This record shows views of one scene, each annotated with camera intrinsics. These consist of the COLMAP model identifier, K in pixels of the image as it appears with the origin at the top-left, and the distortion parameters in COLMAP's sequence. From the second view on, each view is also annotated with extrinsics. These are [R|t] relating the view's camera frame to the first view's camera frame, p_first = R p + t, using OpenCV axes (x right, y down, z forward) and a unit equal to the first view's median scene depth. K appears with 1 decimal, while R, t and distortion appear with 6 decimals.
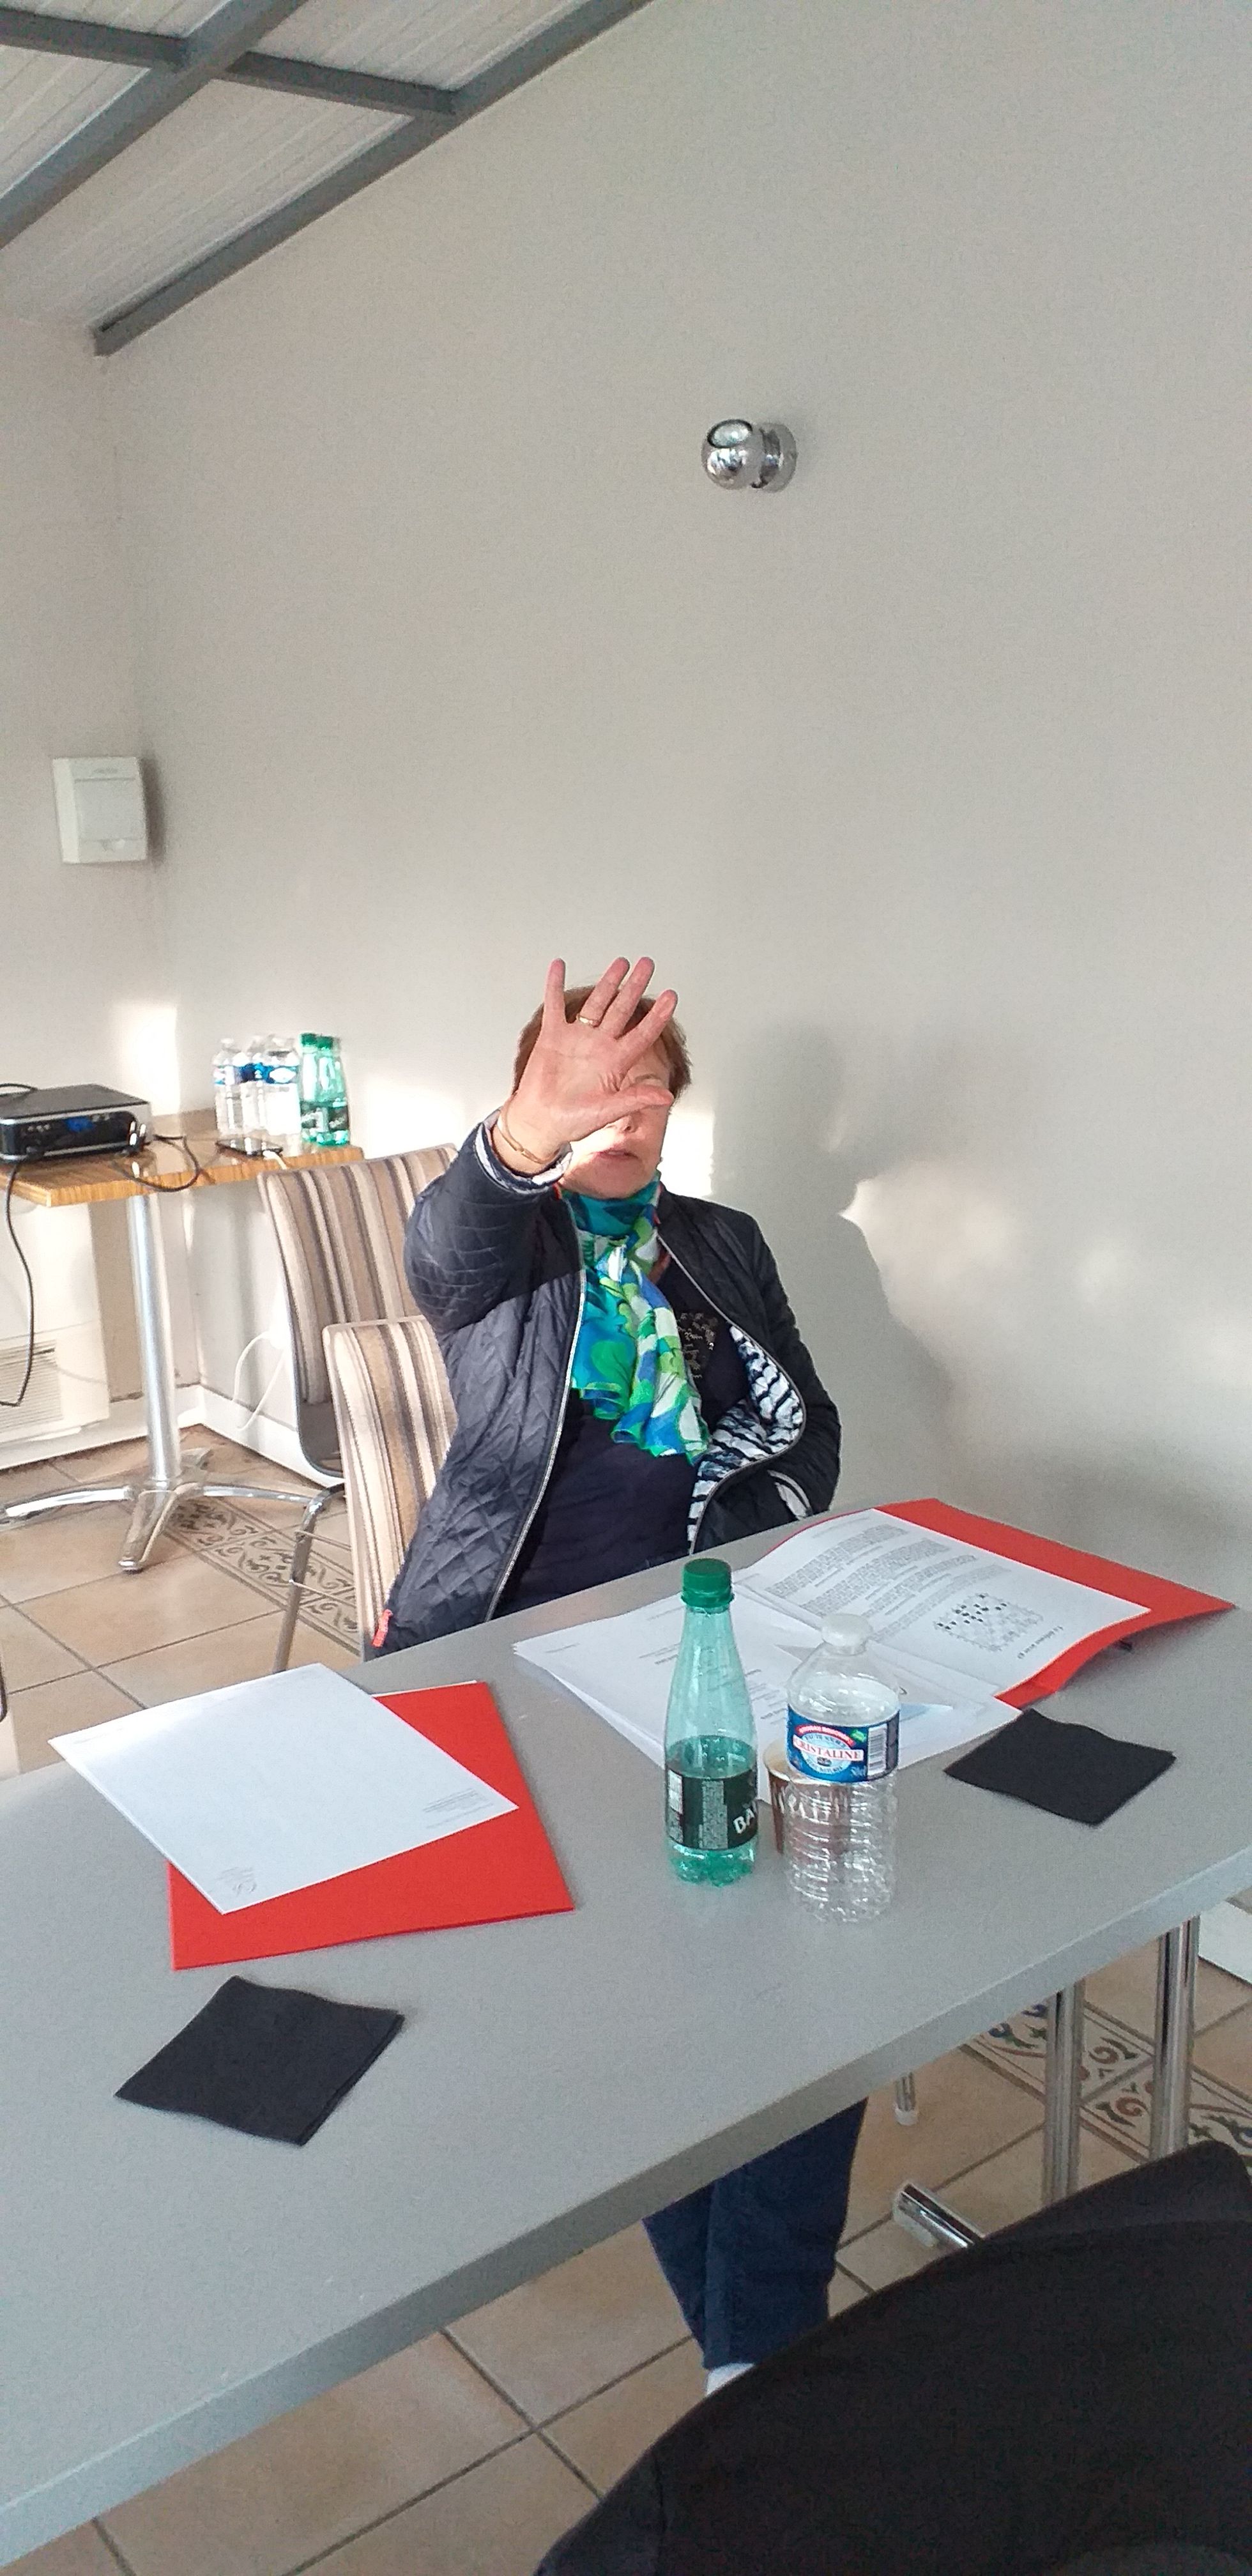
lens RADIAL K [[2254.2, 0, 626.0], [0, 2254.2, 1288.0], [0, 0, 1]] dist [0.068076, 0.002676]
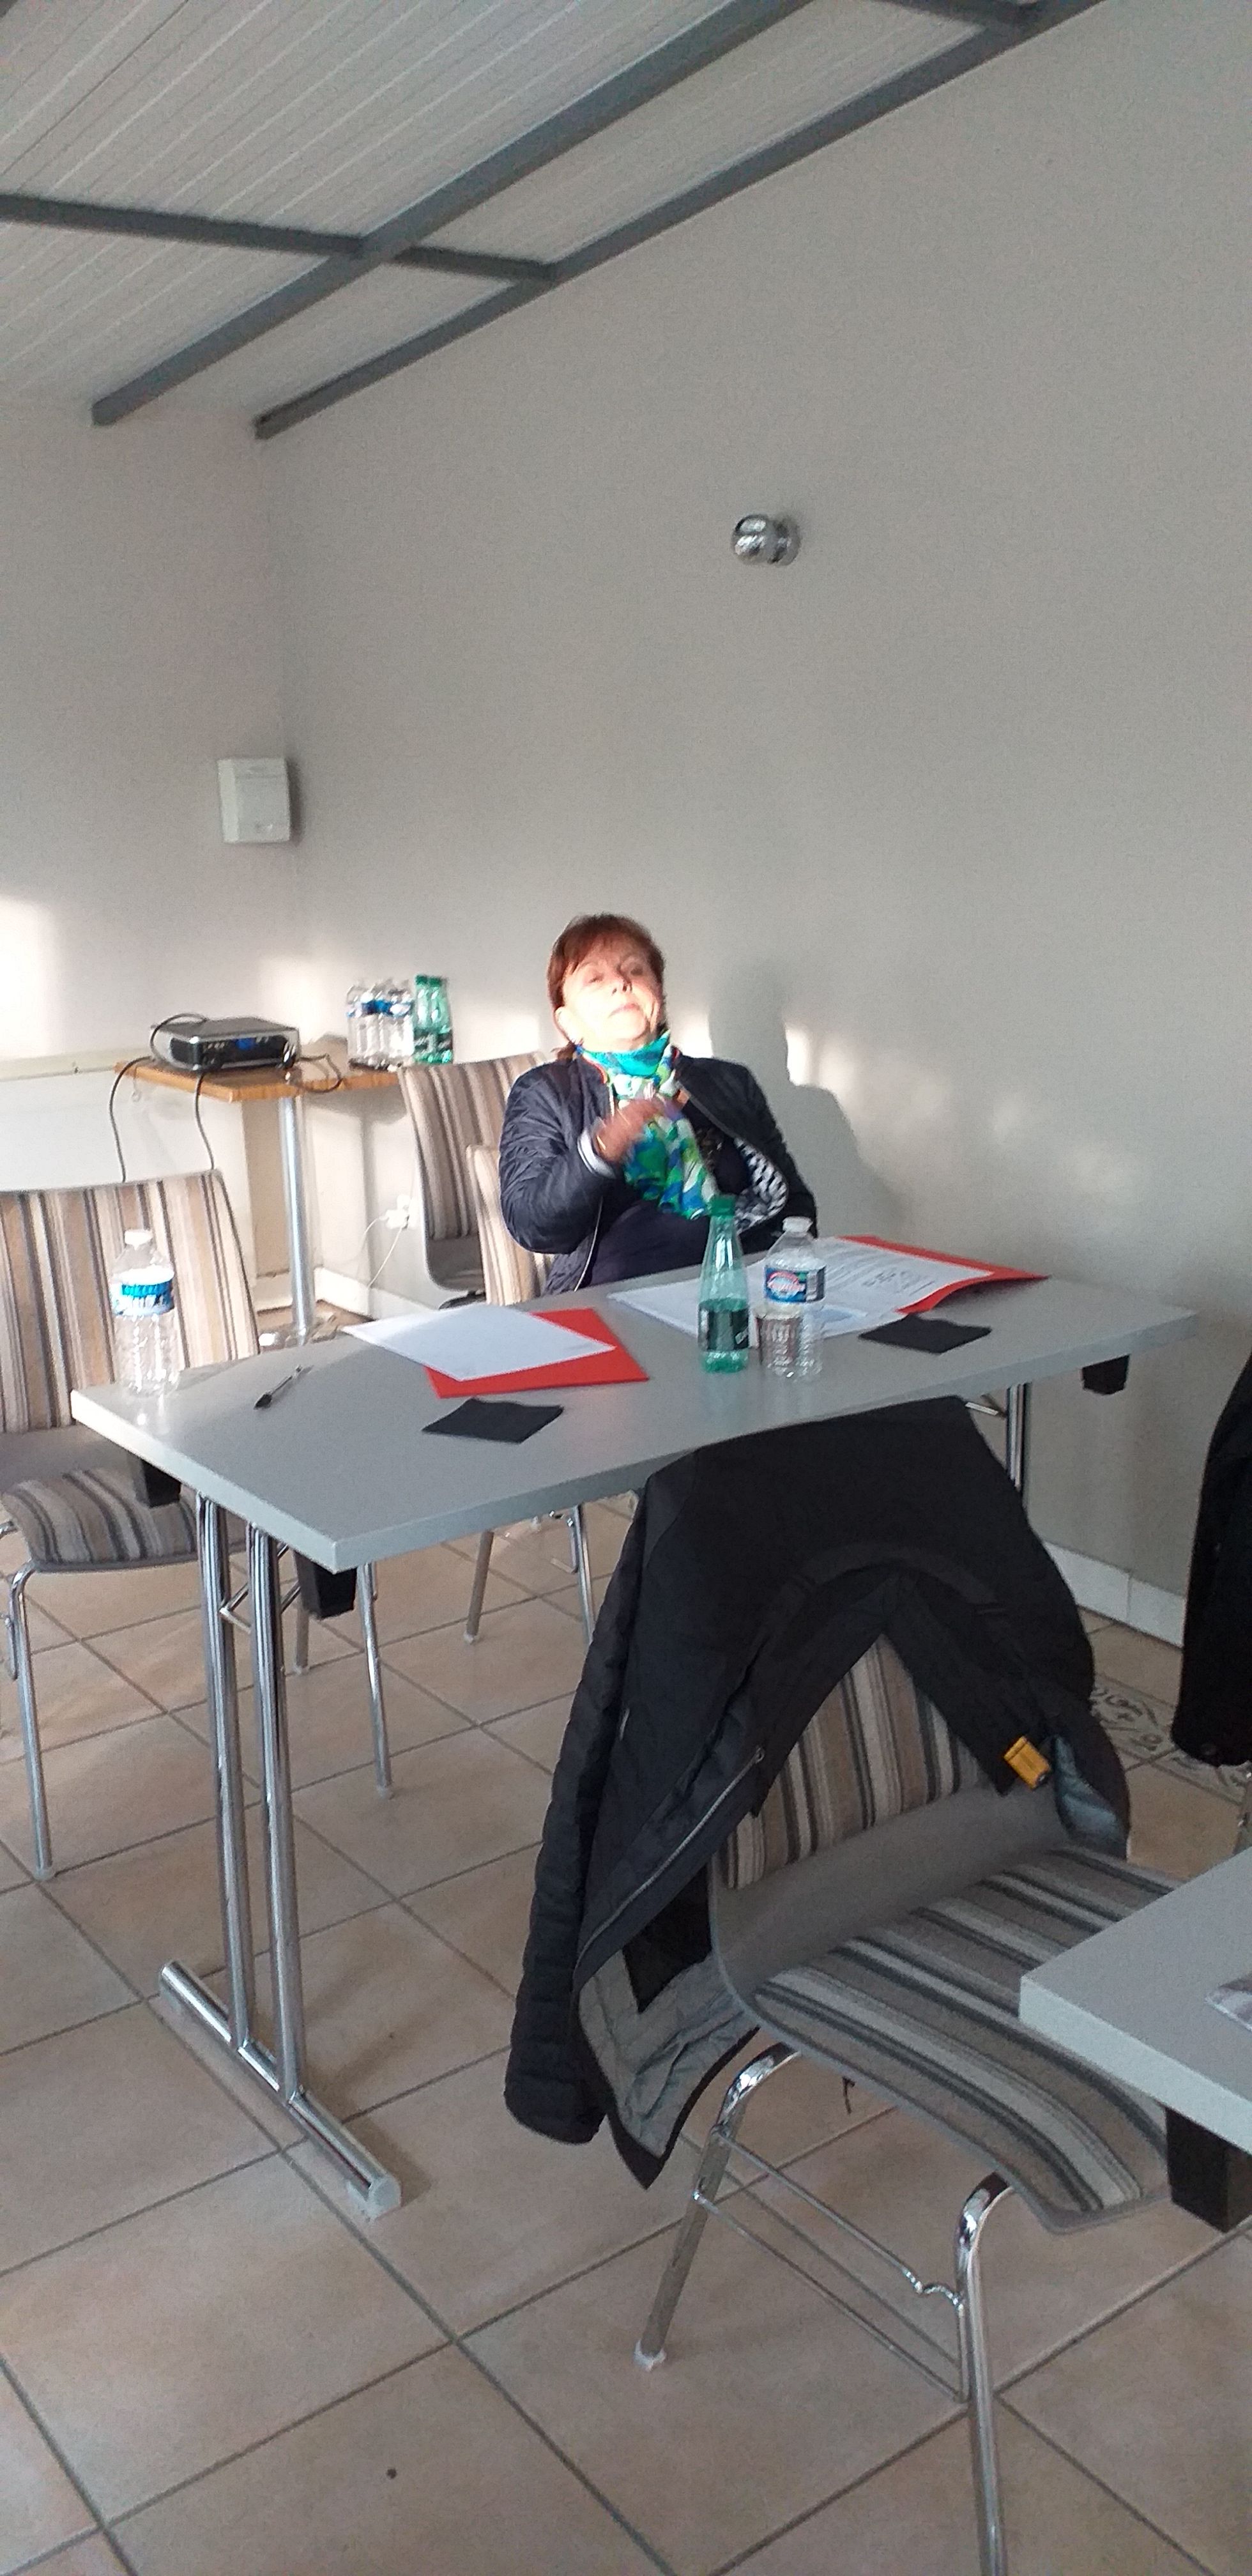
lens RADIAL K [[2223.8, 0, 576.2], [0, 2223.8, 1319.7], [0, 0, 1]] dist [0.135531, -0.275992]
pose [[0.999323, 0.009576, -0.035520, -0.006170], [-0.009073, 0.999857, 0.014297, 0.066473], [0.035652, -0.013965, 0.999267, -0.276473]]
